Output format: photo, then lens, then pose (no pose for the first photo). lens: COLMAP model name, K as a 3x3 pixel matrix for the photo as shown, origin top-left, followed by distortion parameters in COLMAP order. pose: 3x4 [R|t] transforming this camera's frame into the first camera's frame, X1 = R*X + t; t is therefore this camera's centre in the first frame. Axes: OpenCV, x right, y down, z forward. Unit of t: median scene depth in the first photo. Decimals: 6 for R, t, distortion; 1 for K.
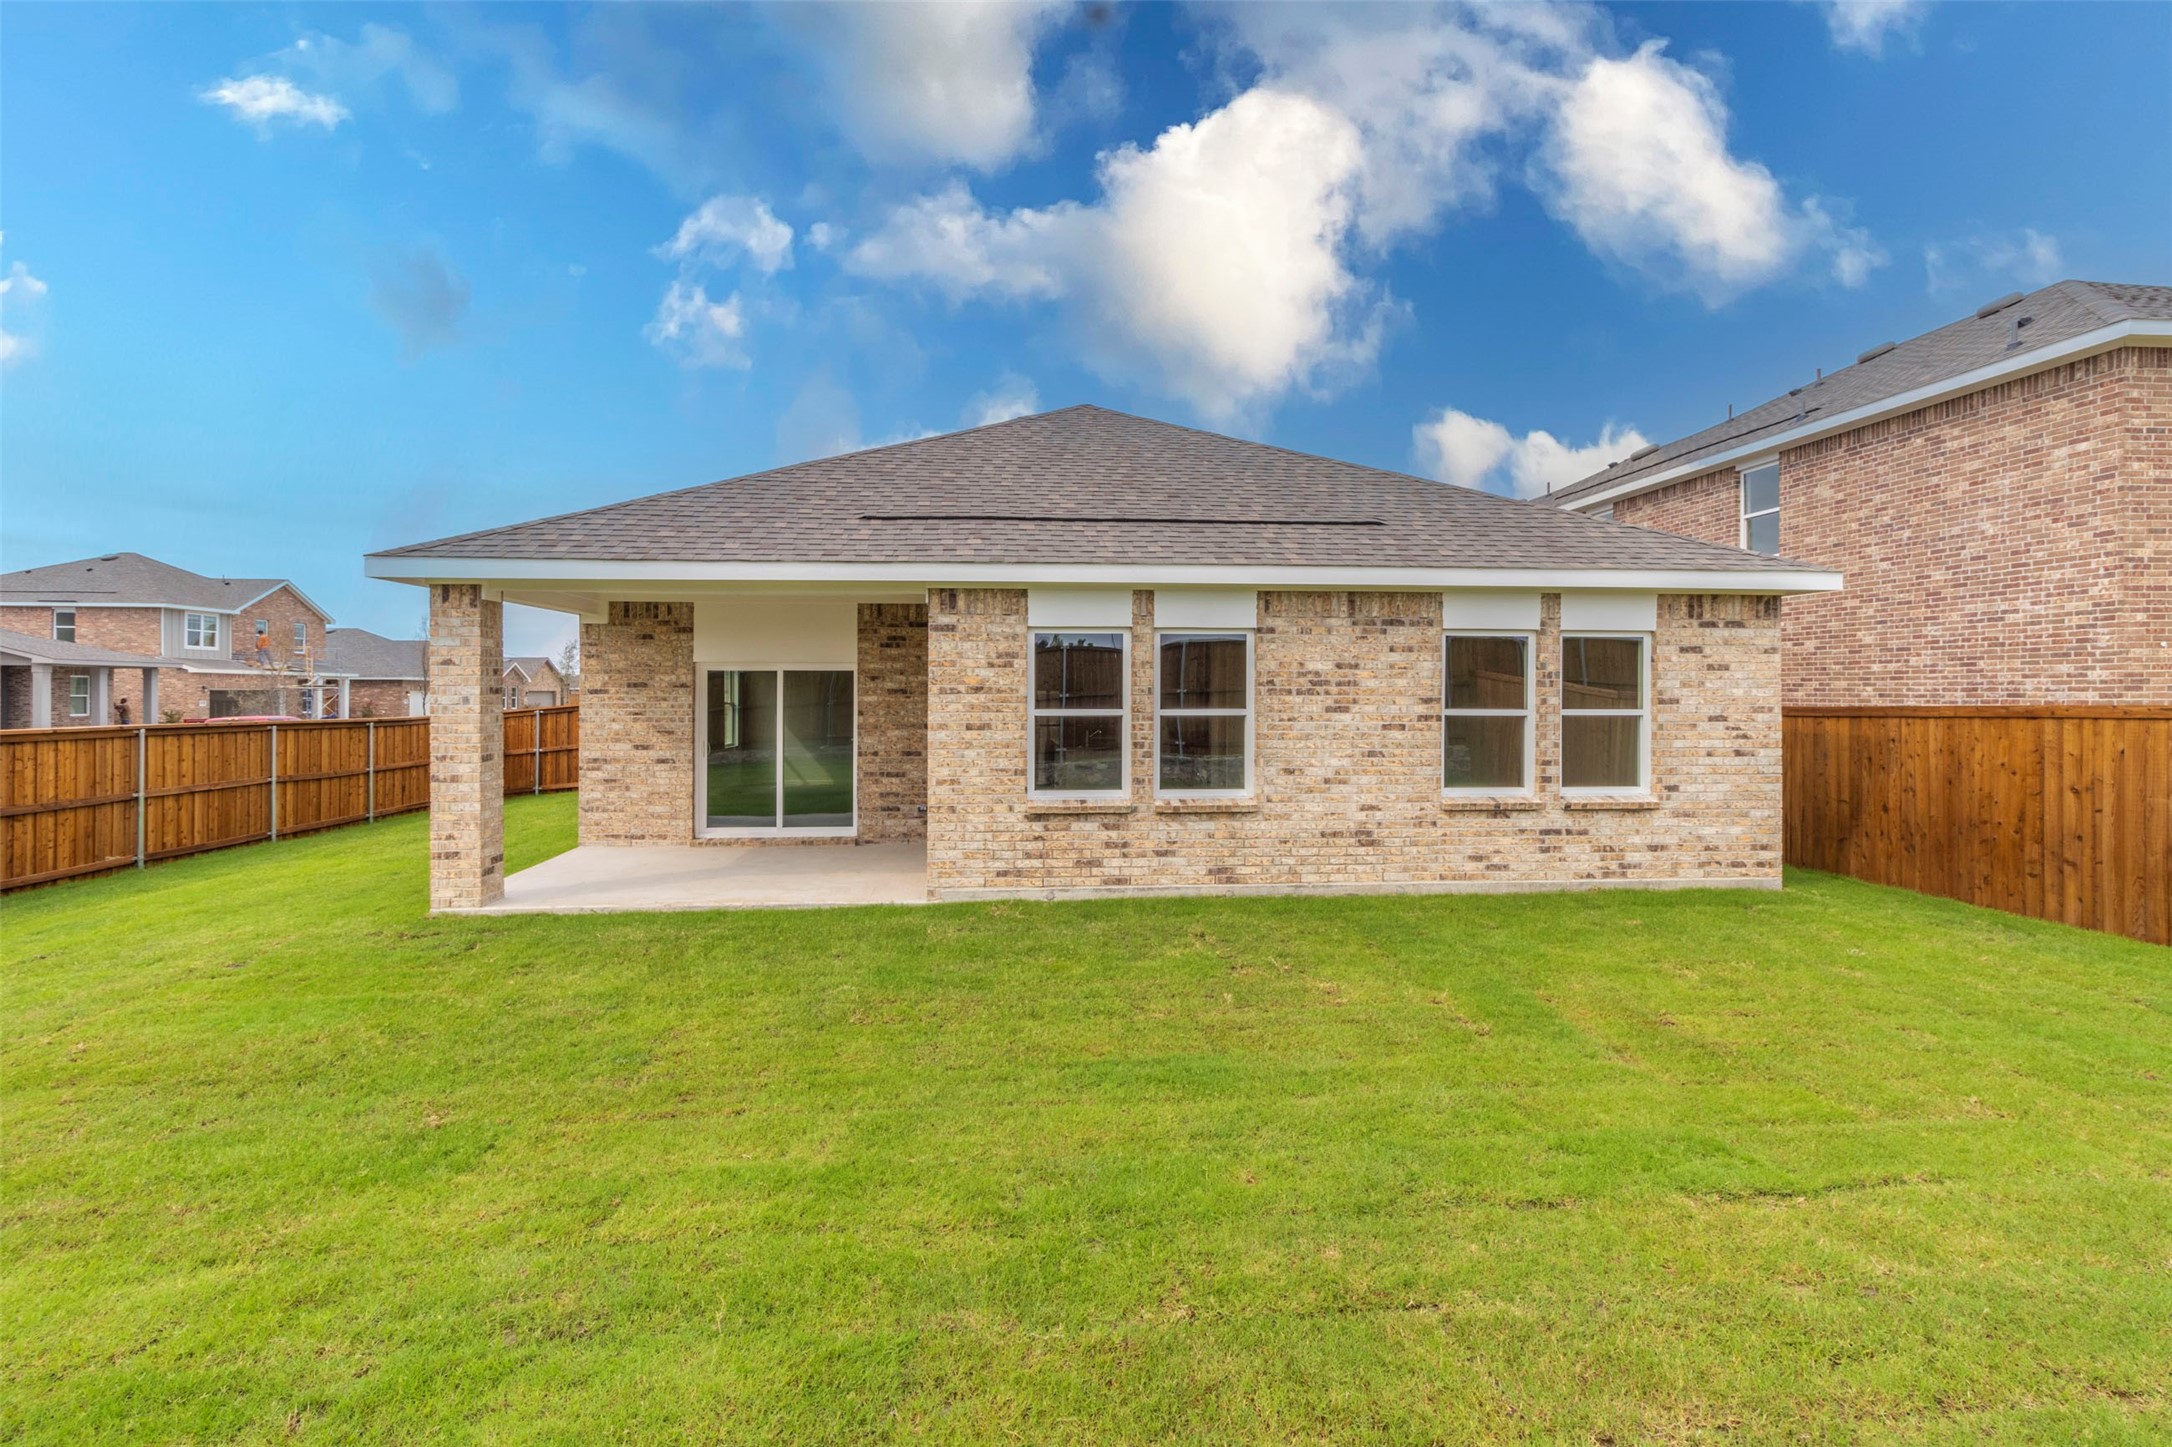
lens RADIAL K [[1022.6, 0, 1058.1], [0, 1022.6, 705.6], [0, 0, 1]] dist [0.003693, 0.000711]
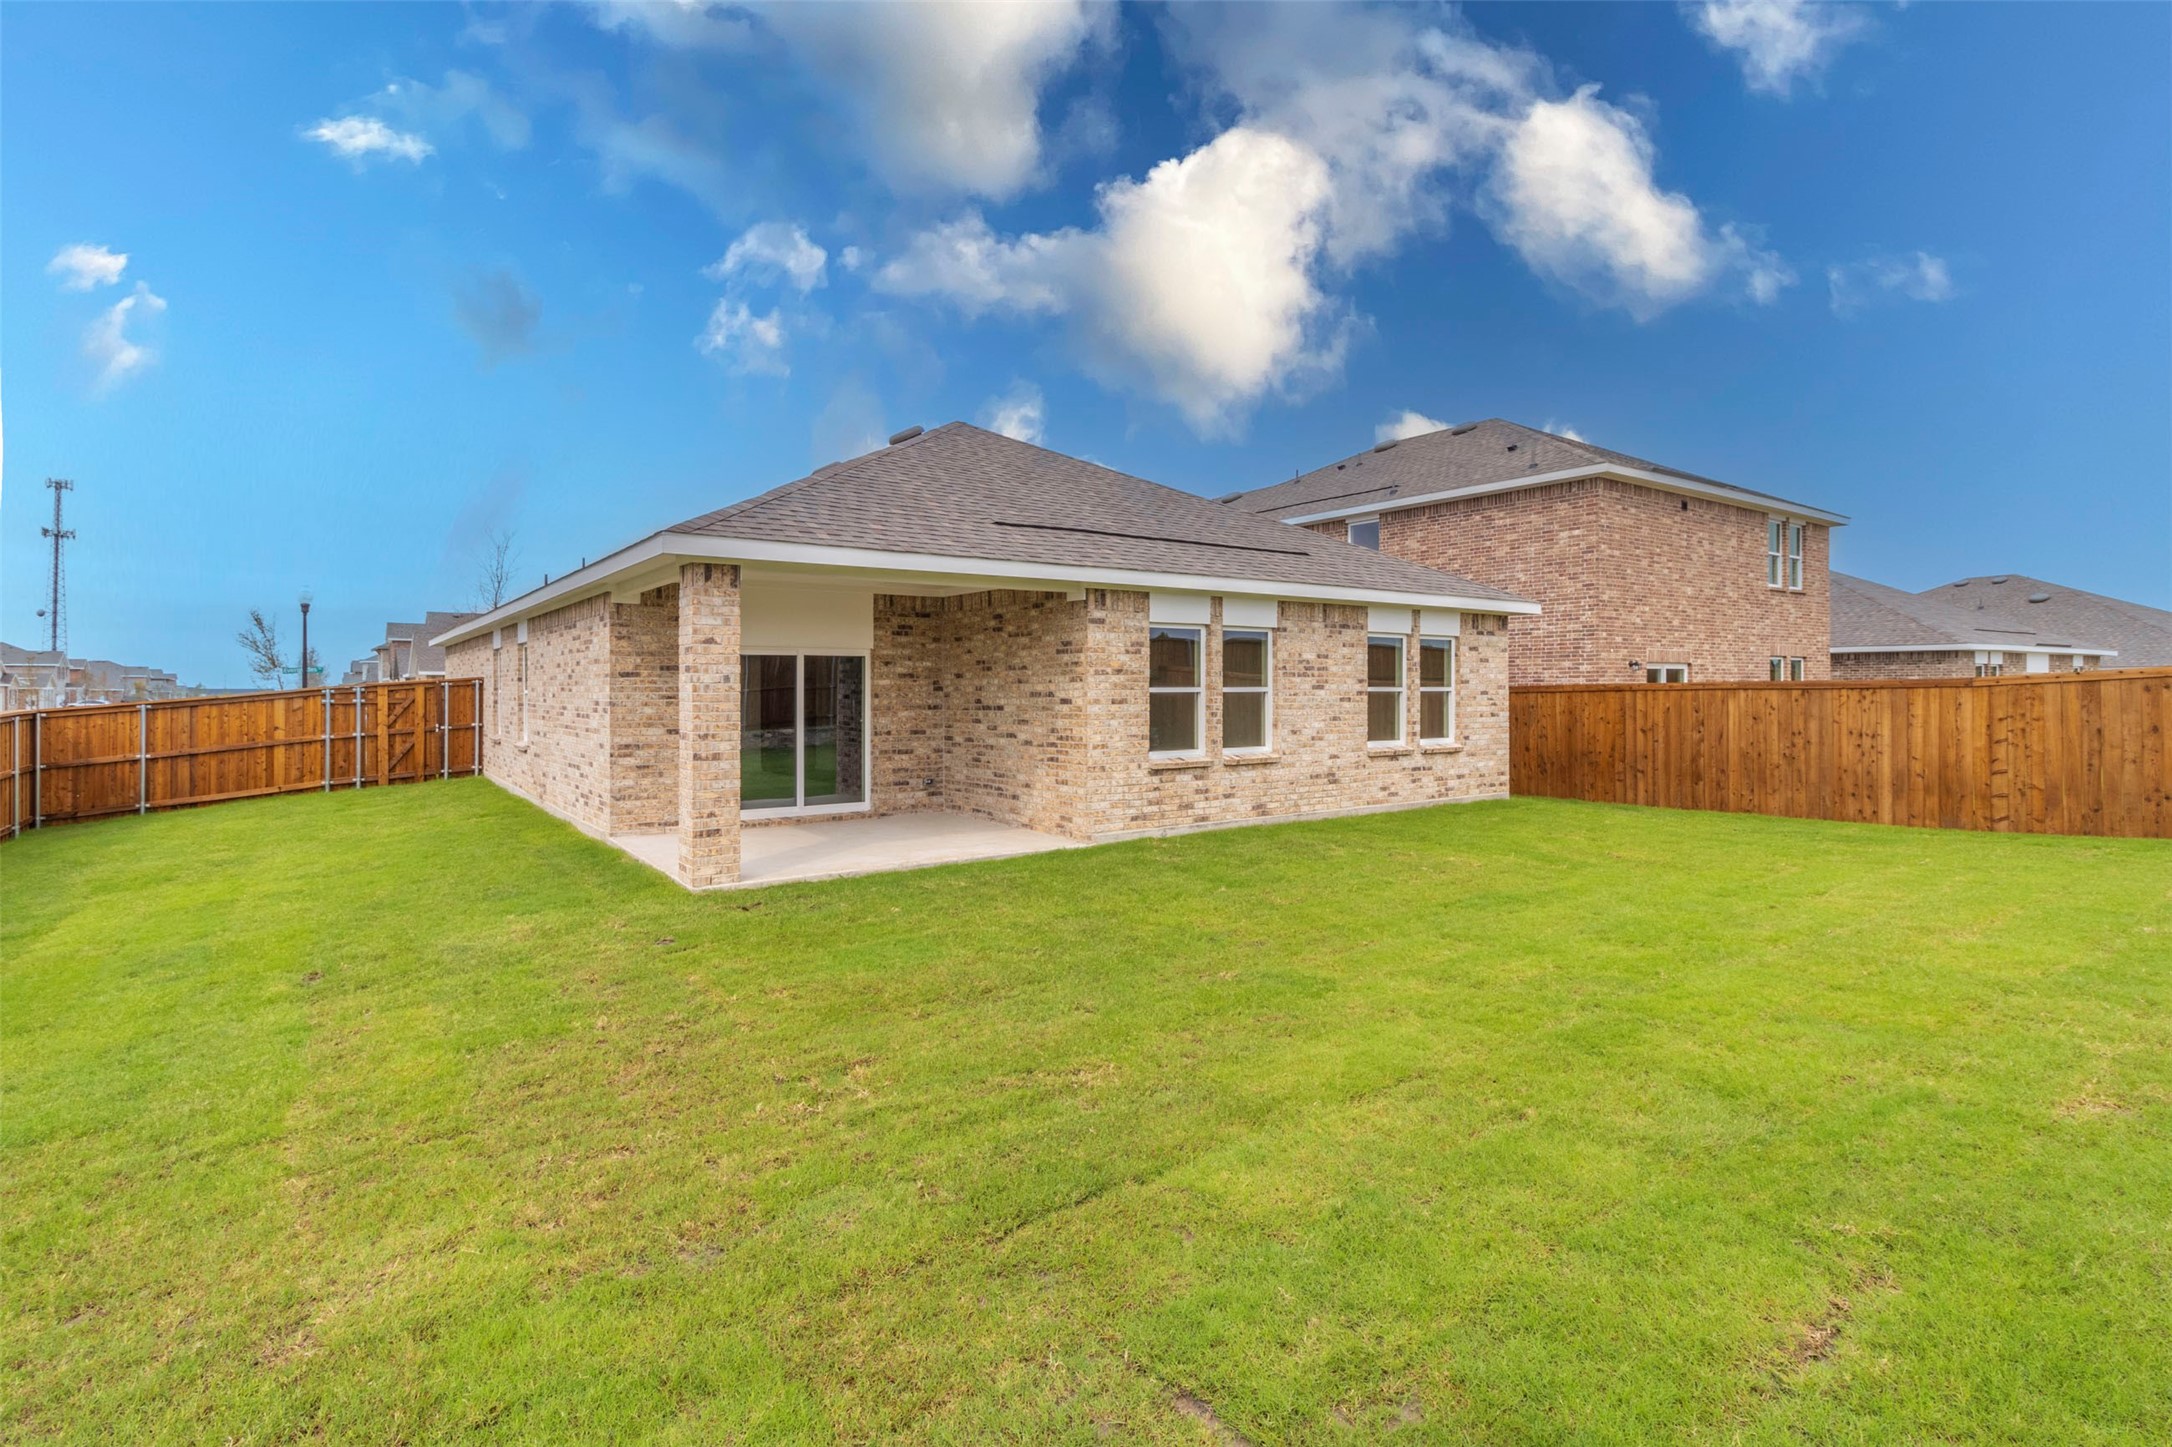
lens RADIAL K [[1022.6, 0, 1058.1], [0, 1022.6, 705.6], [0, 0, 1]] dist [0.003693, 0.000711]
pose [[0.866381, -0.011296, 0.499255, -0.725764], [0.009271, 0.999936, 0.006536, 0.016161], [-0.499297, -0.001034, 0.866430, -0.037659]]
